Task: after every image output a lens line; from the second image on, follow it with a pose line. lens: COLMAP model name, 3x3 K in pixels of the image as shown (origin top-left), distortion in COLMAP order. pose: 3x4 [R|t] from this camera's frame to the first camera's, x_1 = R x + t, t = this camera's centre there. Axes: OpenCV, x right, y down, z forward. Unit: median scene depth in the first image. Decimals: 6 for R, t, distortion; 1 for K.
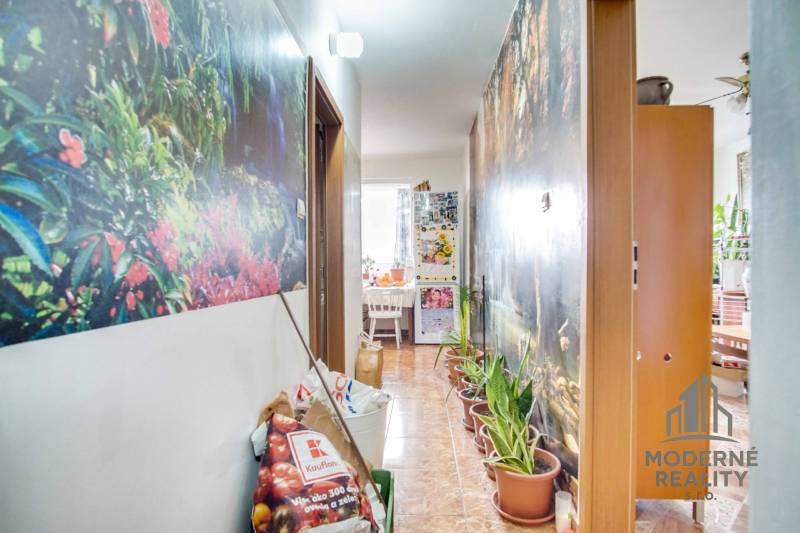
lens RADIAL K [[441.7, 0, 402.4], [0, 441.7, 265.9], [0, 0, 1]] dist [-0.032394, 0.006095]
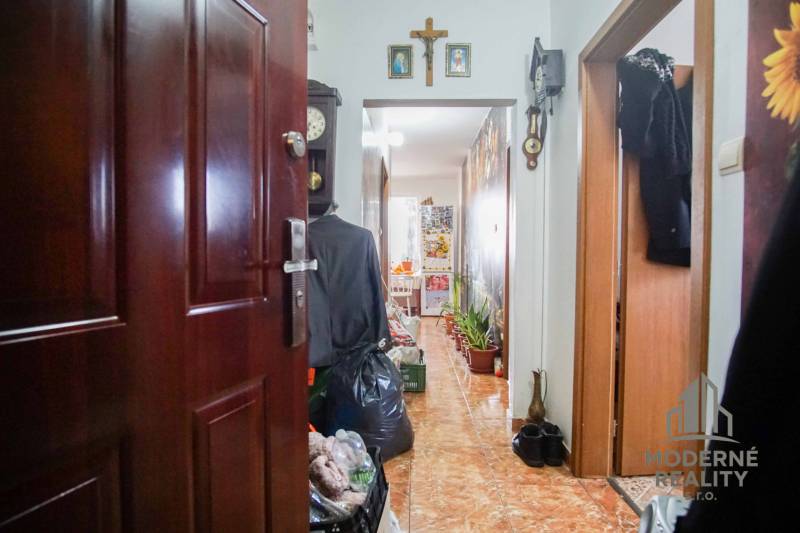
lens RADIAL K [[441.7, 0, 397.3], [0, 441.7, 269.9], [0, 0, 1]] dist [-0.032394, 0.006095]
pose [[0.999973, 0.007304, 0.001210, -0.049257], [-0.007329, 0.999741, 0.021529, 0.003742], [-0.001053, -0.021538, 0.999767, -0.385962]]
